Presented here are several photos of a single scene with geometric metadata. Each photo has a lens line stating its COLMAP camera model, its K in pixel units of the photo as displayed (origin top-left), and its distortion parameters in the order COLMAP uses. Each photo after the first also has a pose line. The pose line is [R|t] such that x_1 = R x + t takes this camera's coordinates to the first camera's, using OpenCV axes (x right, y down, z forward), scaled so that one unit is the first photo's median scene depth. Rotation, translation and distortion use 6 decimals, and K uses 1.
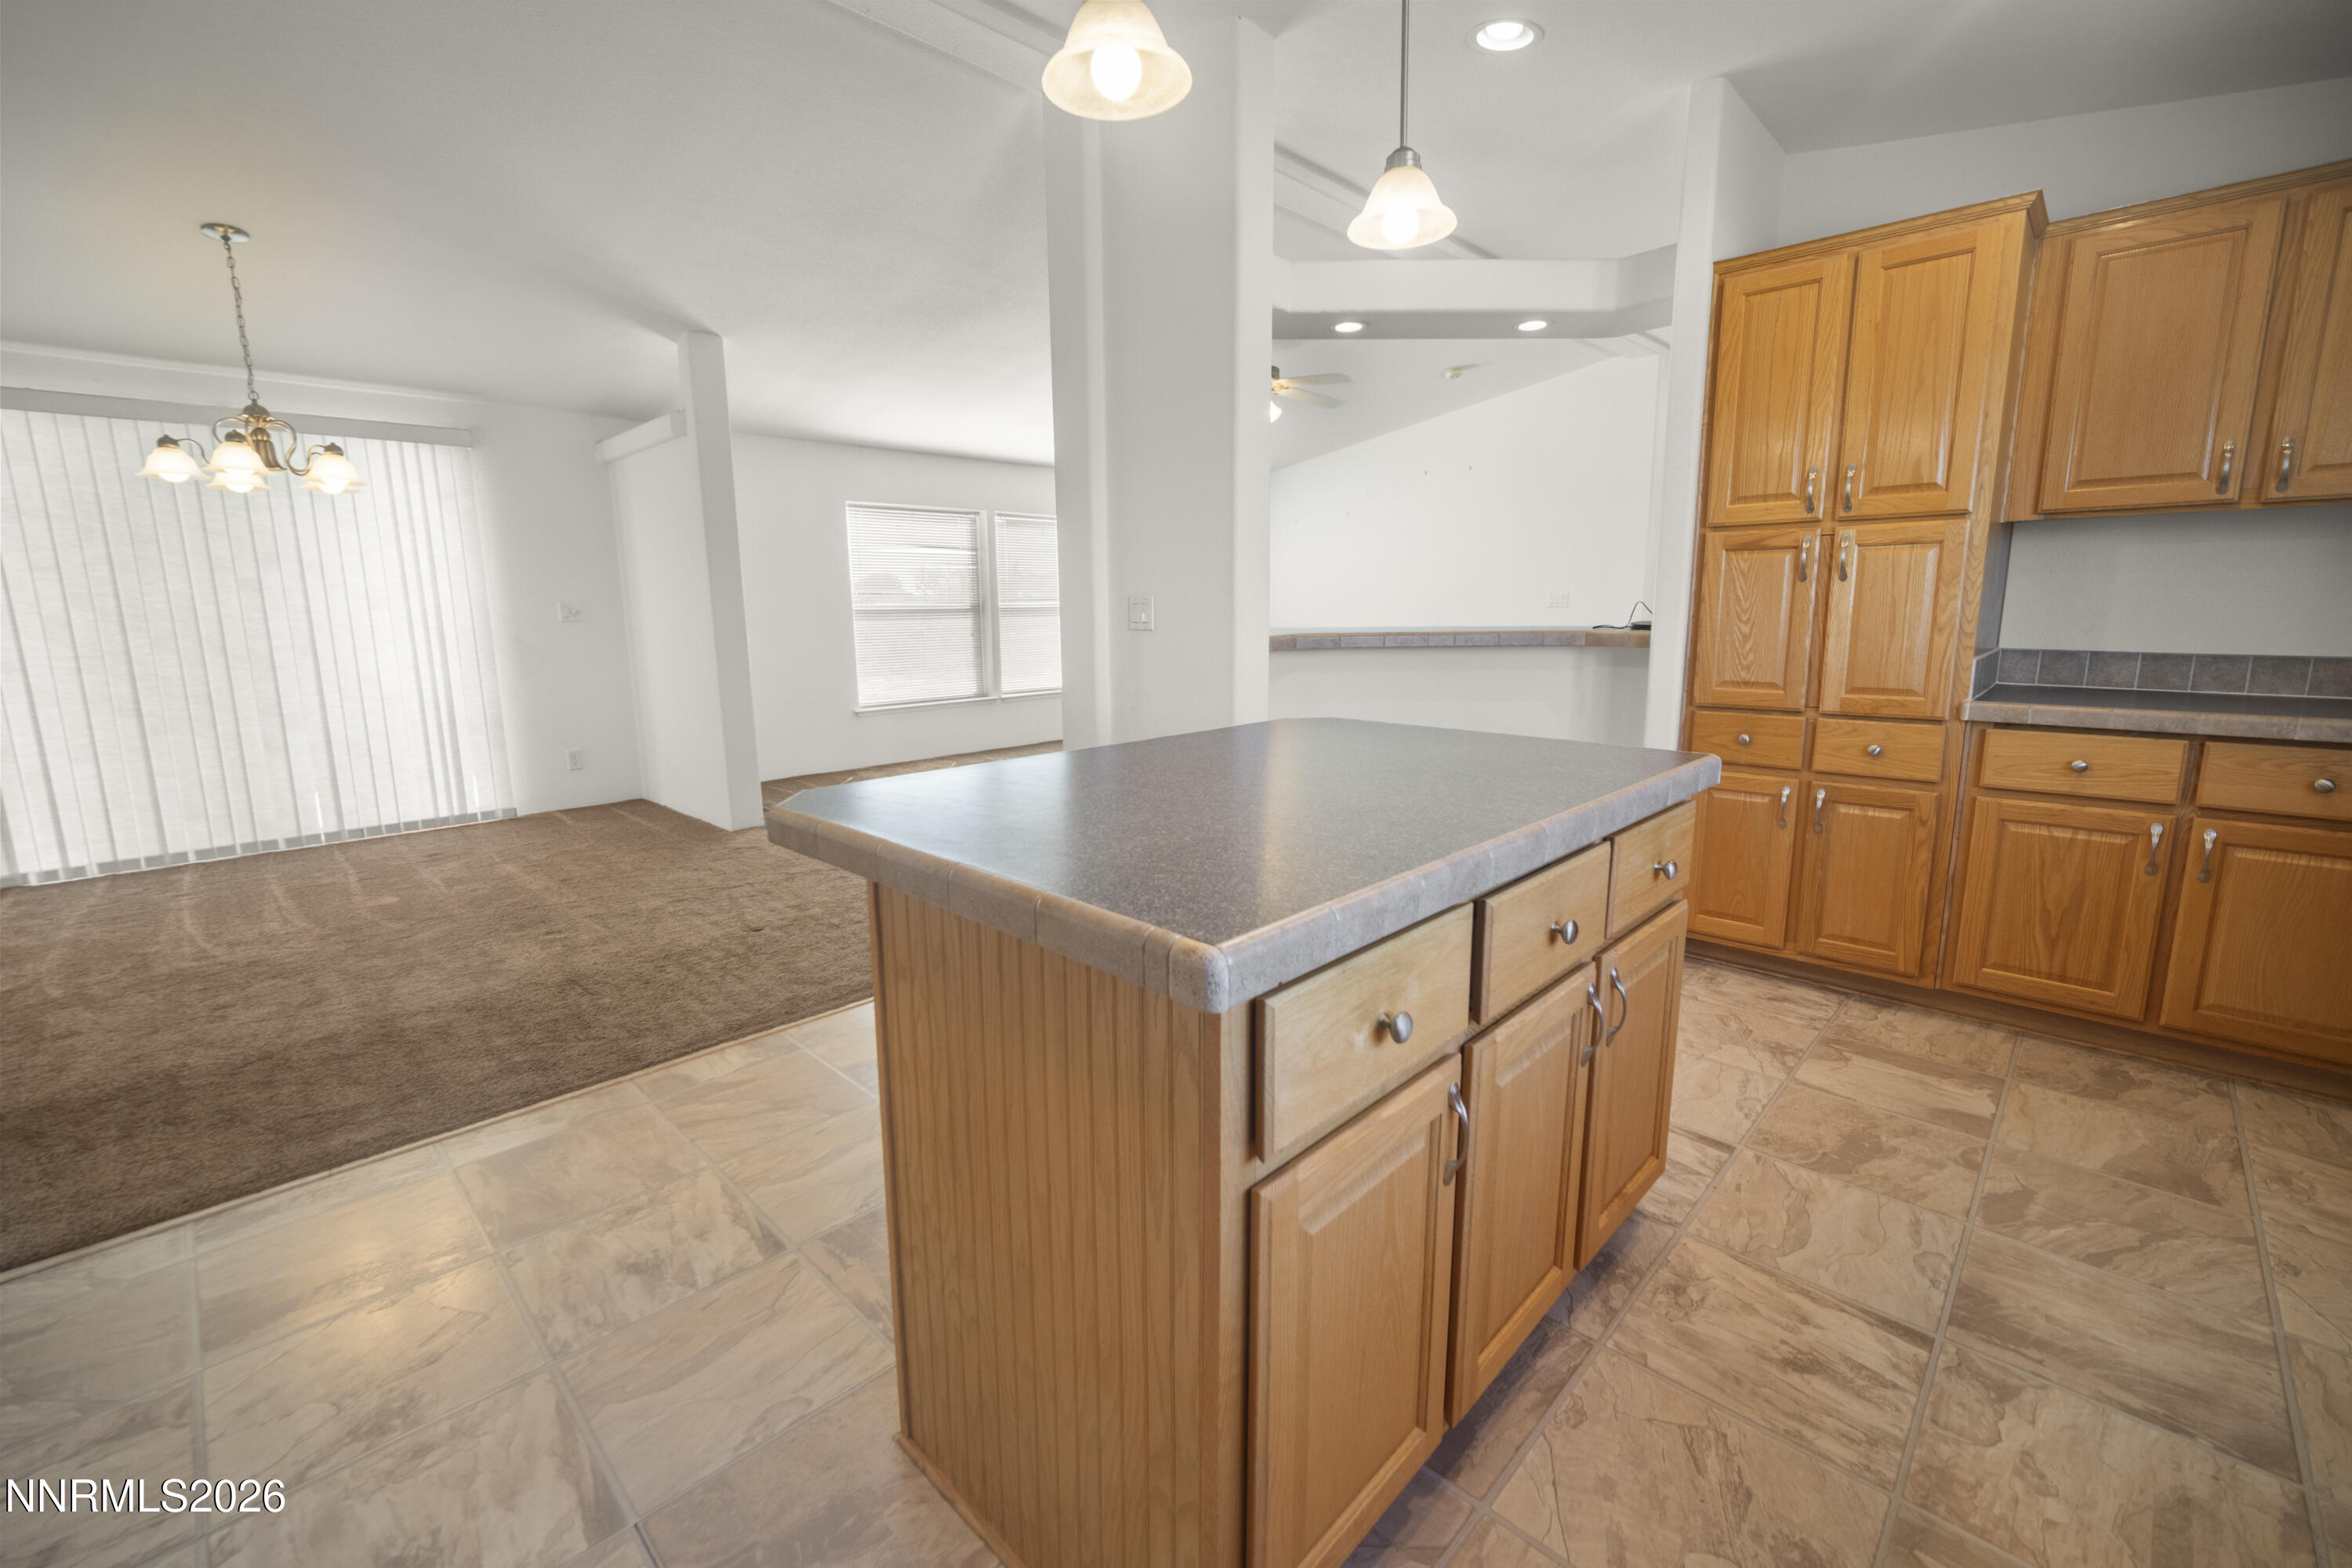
lens RADIAL K [[990.6, 0, 1186.6], [0, 990.6, 766.9], [0, 0, 1]] dist [-0.007756, 0.003452]
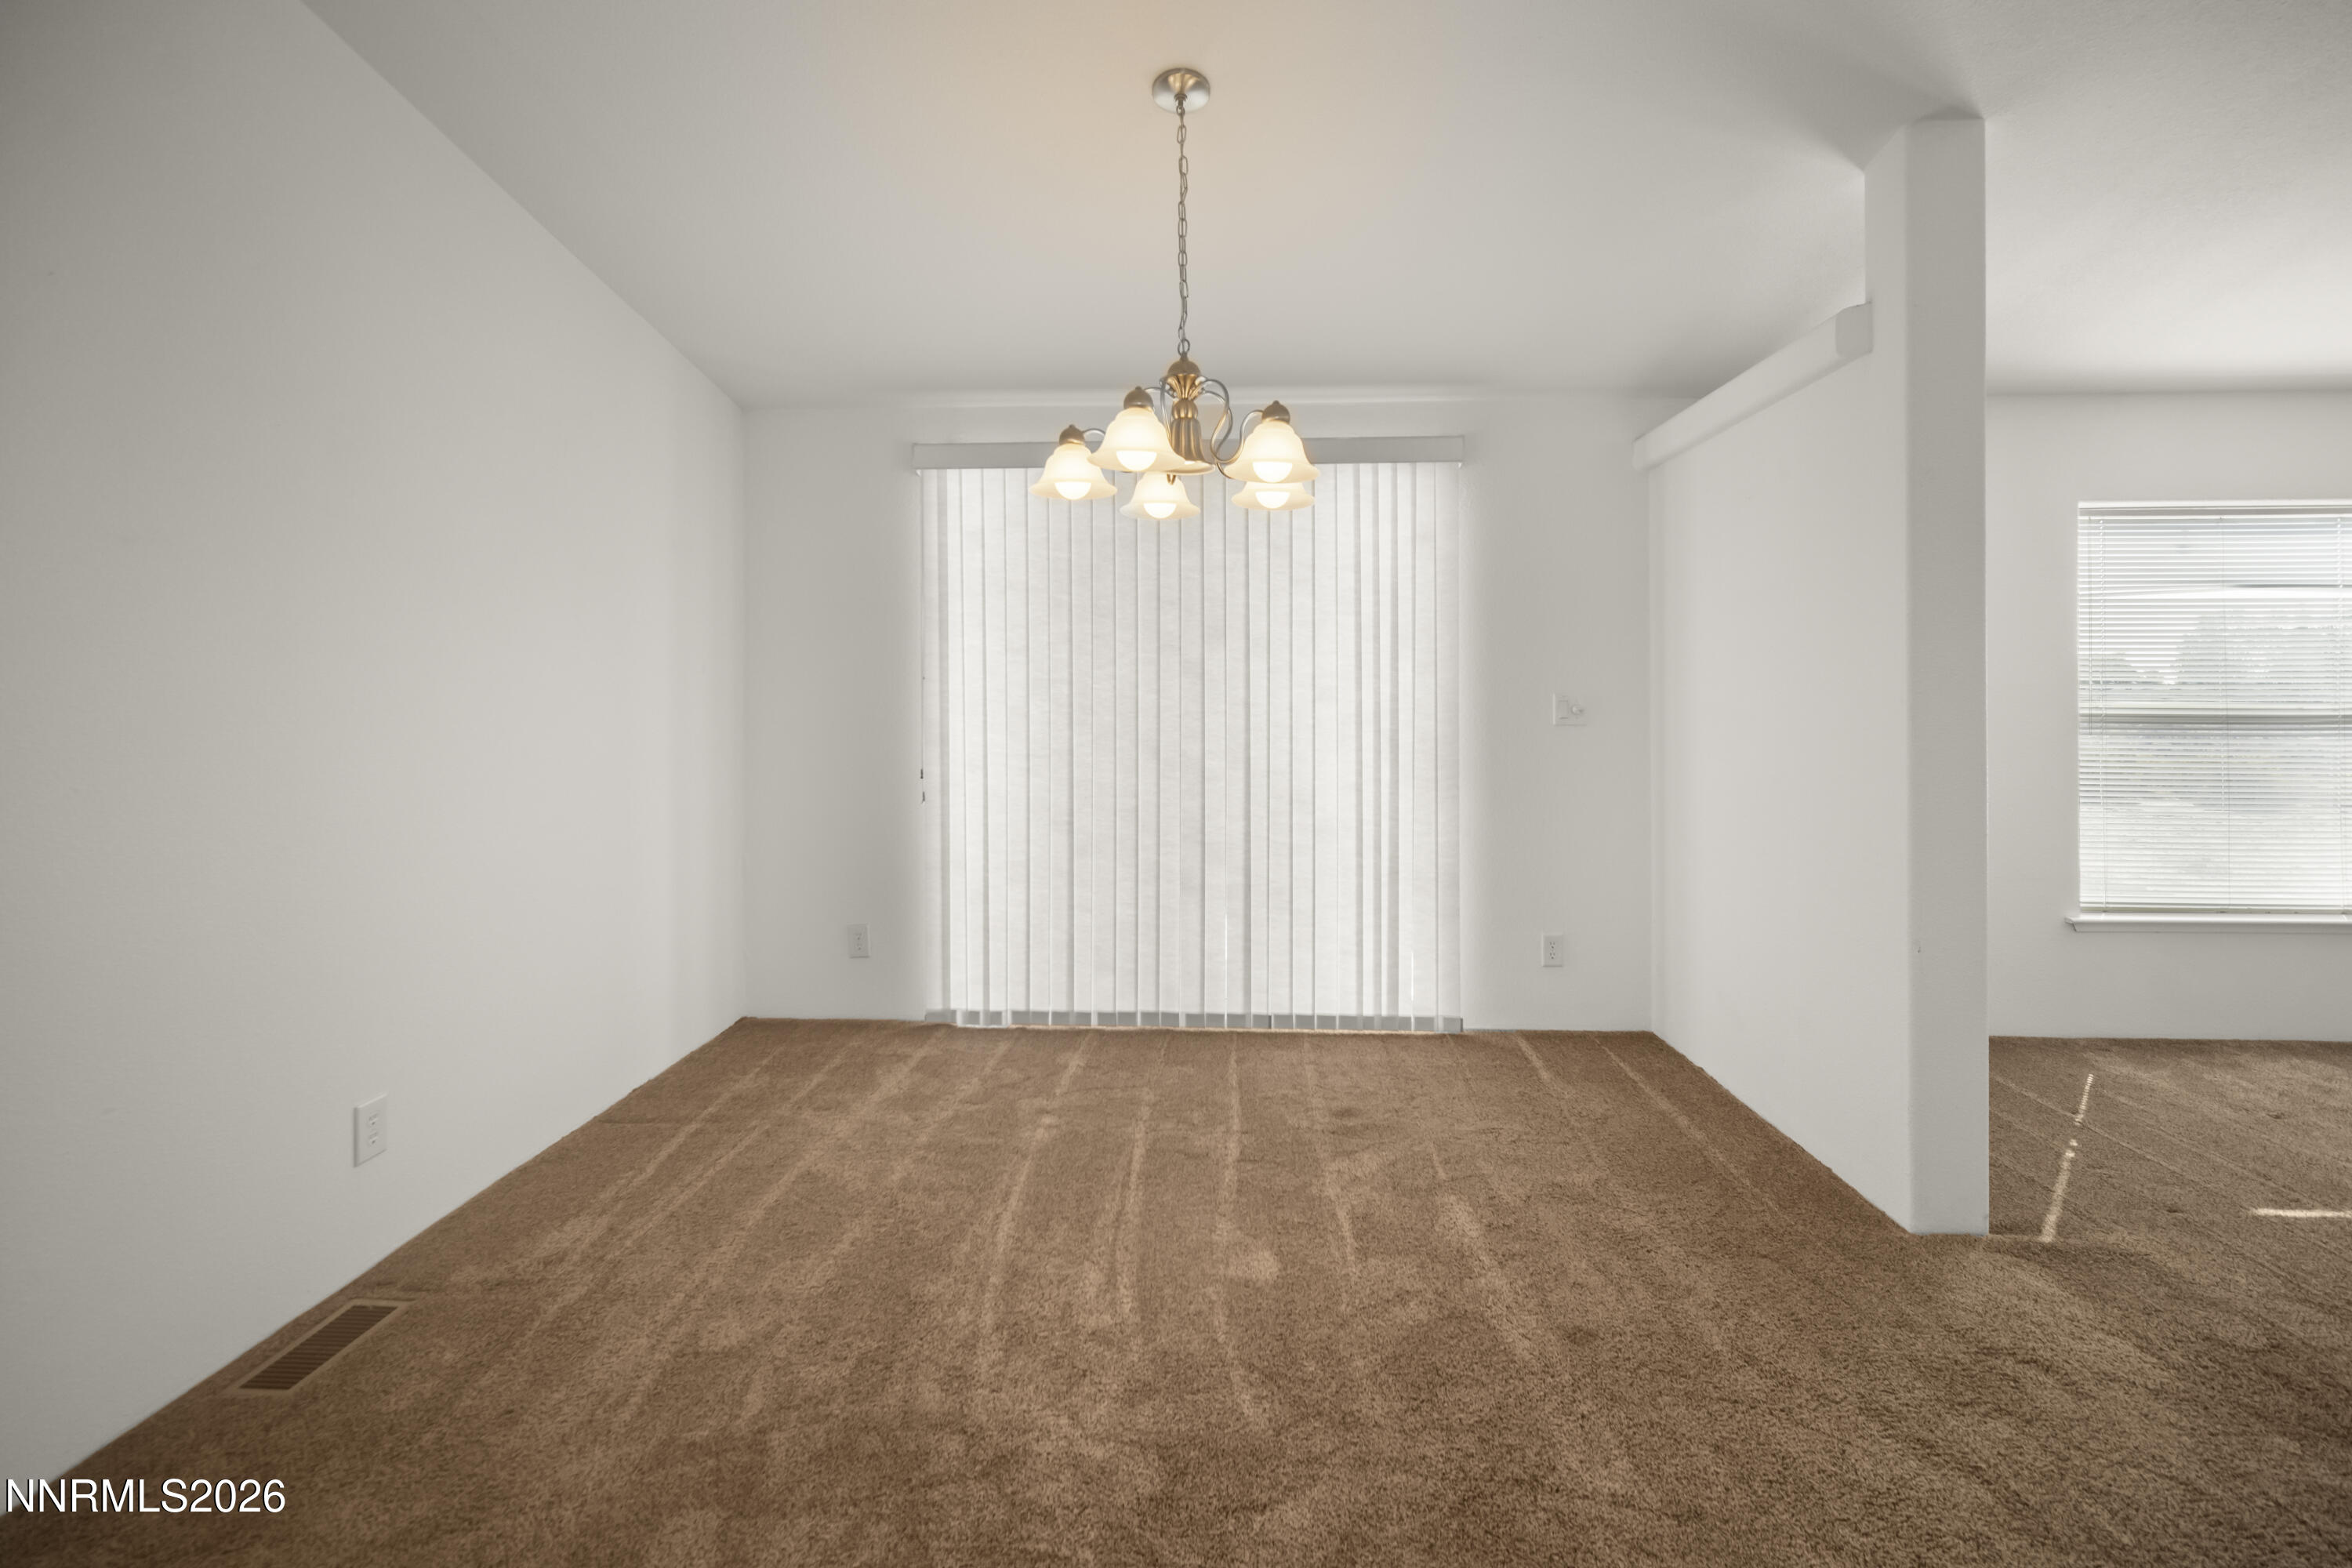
lens RADIAL K [[983.3, 0, 1175.7], [0, 983.3, 686.2], [0, 0, 1]] dist [0.000422, -0.000053]
pose [[0.661013, 0.006072, -0.750350, -0.081723], [-0.130696, 0.985614, -0.107159, -0.018396], [0.738905, 0.168902, 0.652298, 0.104031]]
